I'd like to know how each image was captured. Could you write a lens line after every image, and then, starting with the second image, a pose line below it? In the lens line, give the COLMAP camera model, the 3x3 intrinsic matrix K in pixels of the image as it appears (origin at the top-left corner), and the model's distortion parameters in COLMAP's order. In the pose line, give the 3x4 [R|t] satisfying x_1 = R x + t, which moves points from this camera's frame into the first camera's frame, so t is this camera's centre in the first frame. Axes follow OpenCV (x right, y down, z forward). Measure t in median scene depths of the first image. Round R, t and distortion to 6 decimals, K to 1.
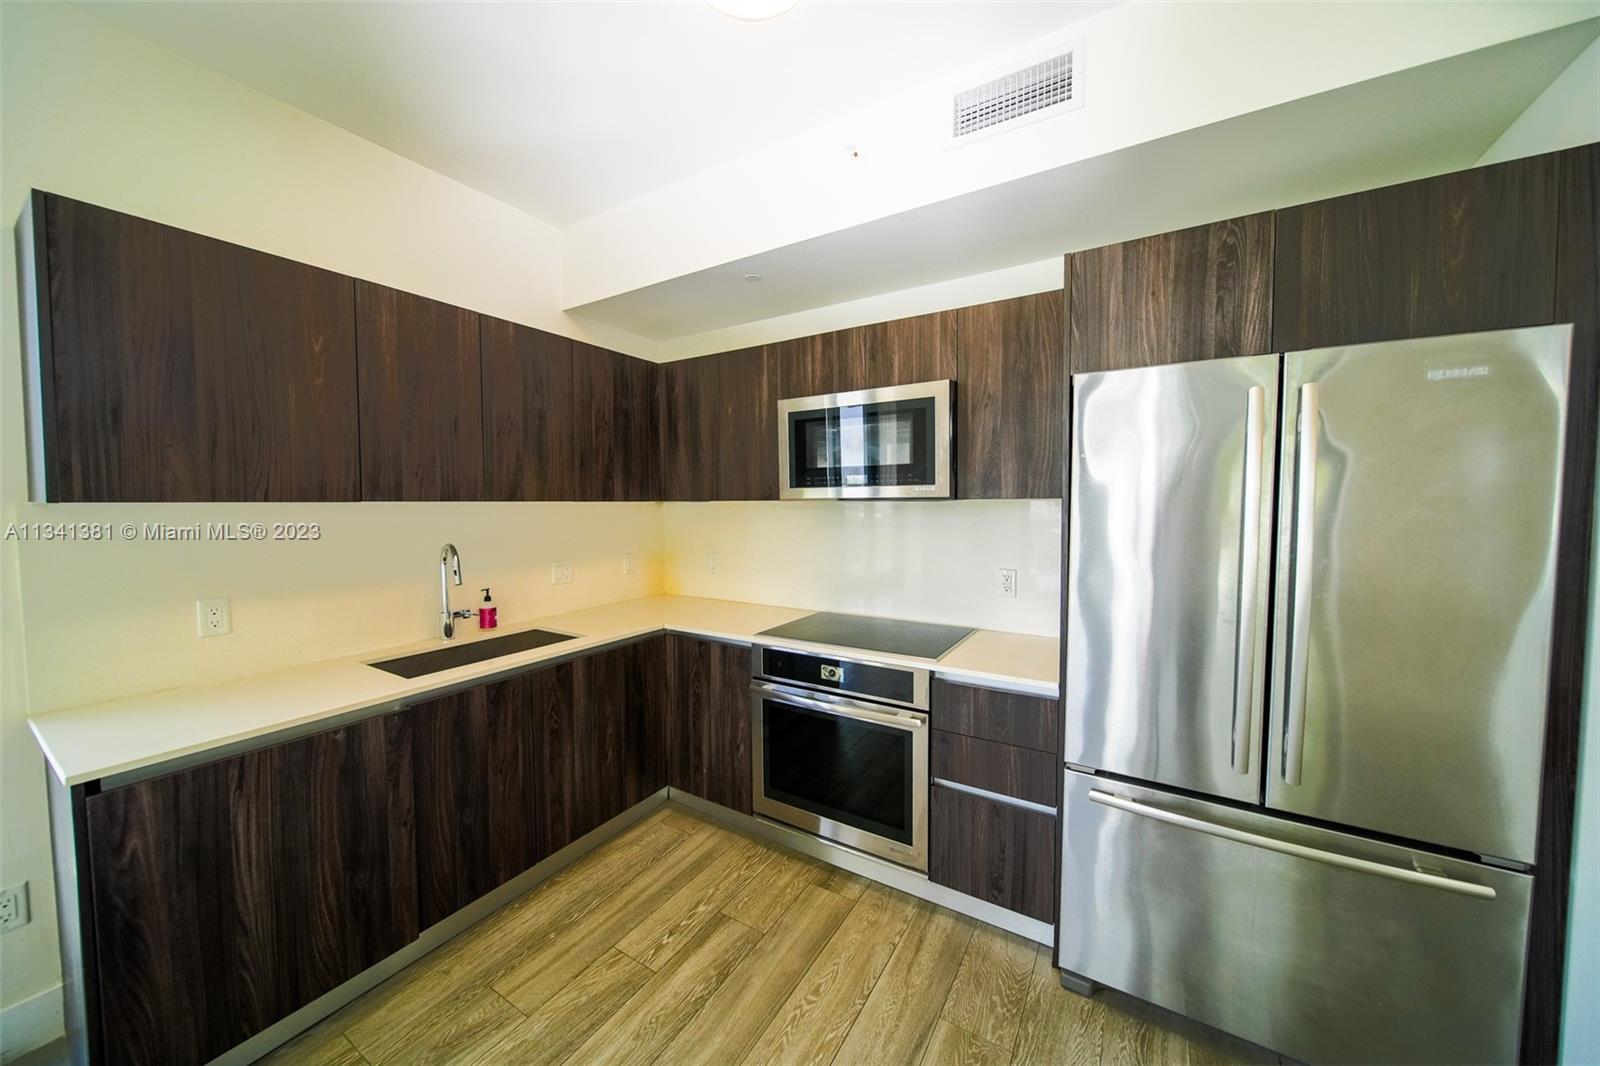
lens RADIAL K [[564.7, 0, 805.9], [0, 564.7, 523.8], [0, 0, 1]] dist [-0.001543, -0.000708]
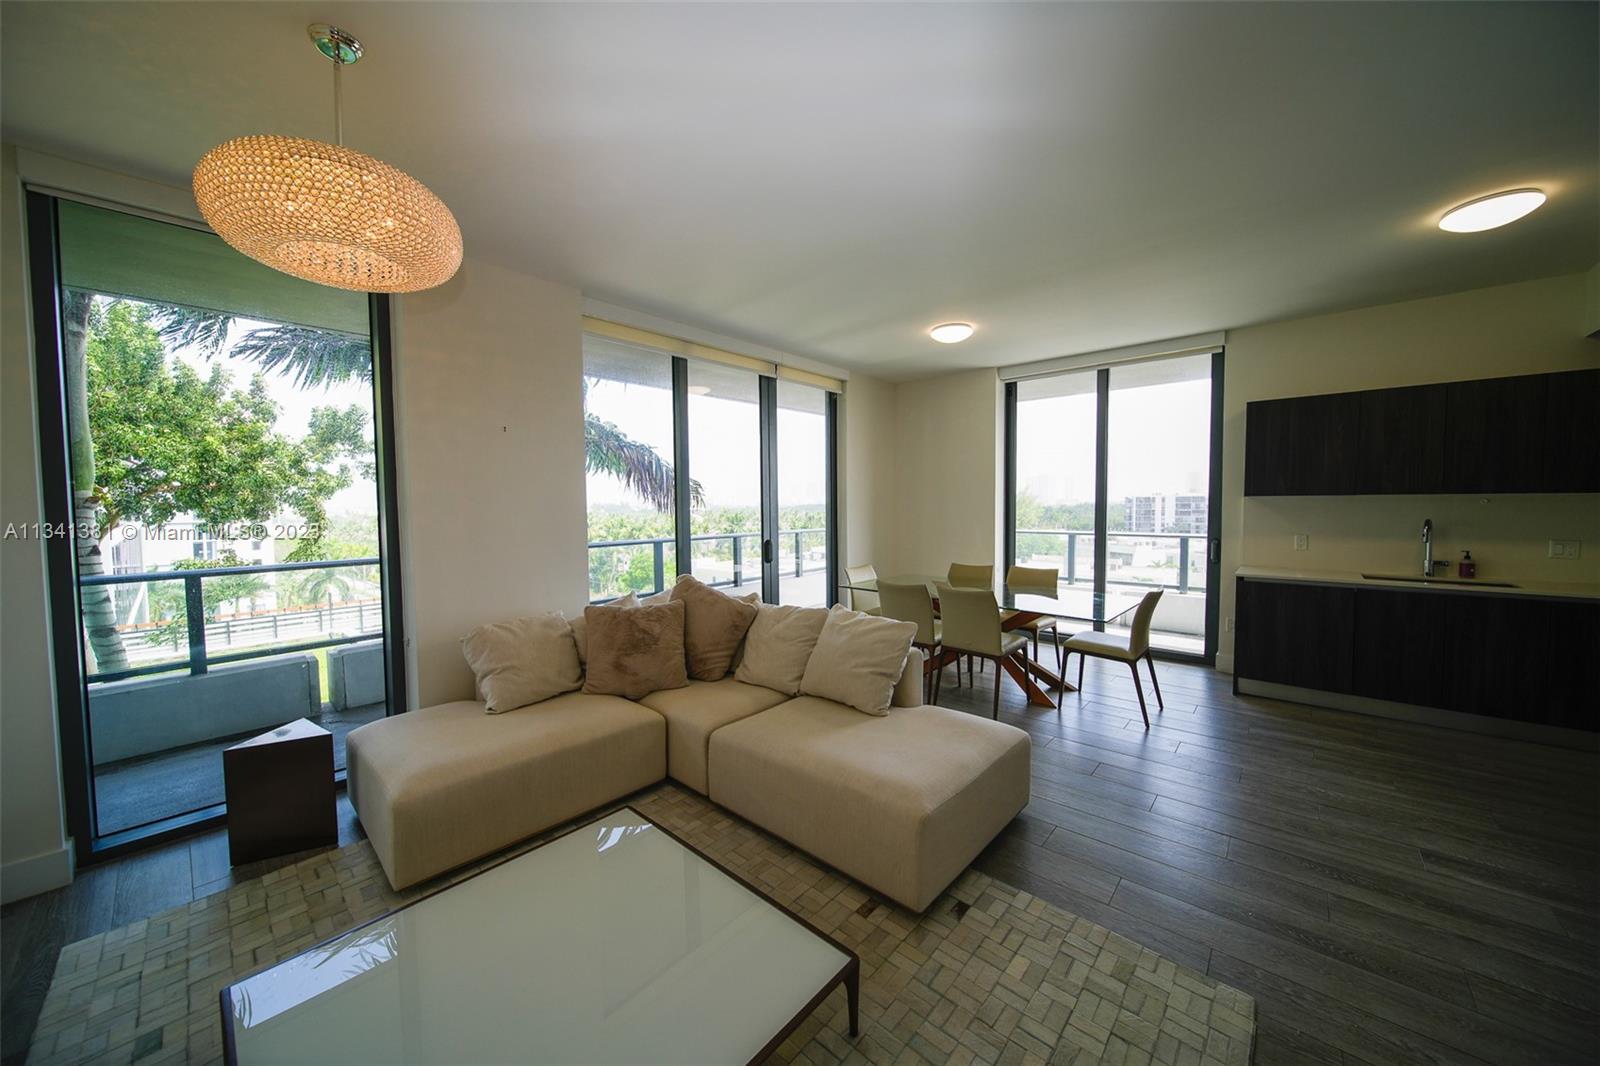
lens RADIAL K [[564.7, 0, 792.0], [0, 564.7, 529.5], [0, 0, 1]] dist [-0.001543, -0.000708]
pose [[-0.189100, 0.053096, -0.980521, 1.318979], [-0.033168, 0.997622, 0.060419, 0.026368], [0.981398, 0.043947, -0.186889, -0.537547]]
